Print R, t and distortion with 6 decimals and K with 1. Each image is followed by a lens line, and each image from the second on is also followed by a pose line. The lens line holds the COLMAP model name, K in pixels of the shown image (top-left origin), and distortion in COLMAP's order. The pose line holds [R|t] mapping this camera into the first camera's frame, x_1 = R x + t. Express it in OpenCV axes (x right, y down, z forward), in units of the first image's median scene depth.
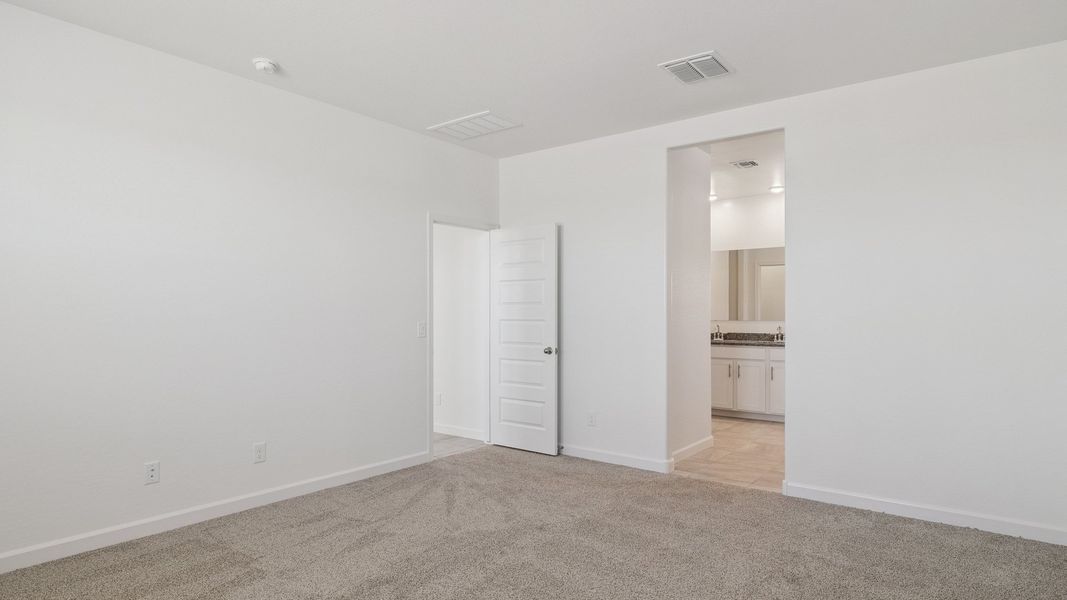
lens RADIAL K [[625.9, 0, 538.3], [0, 625.9, 303.8], [0, 0, 1]] dist [-0.007665, 0.001264]
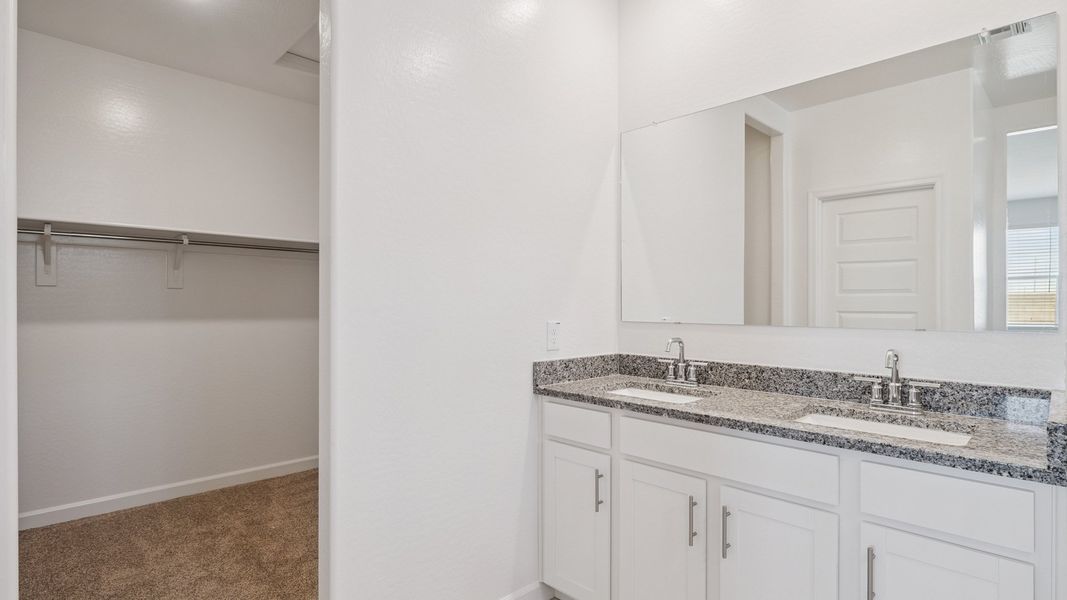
lens RADIAL K [[625.9, 0, 538.3], [0, 625.9, 303.8], [0, 0, 1]] dist [-0.007665, 0.001264]
pose [[0.995866, 0.007812, -0.090495, 0.252219], [-0.008217, 0.999958, -0.004110, 0.018604], [0.090459, 0.004837, 0.995888, 0.700318]]
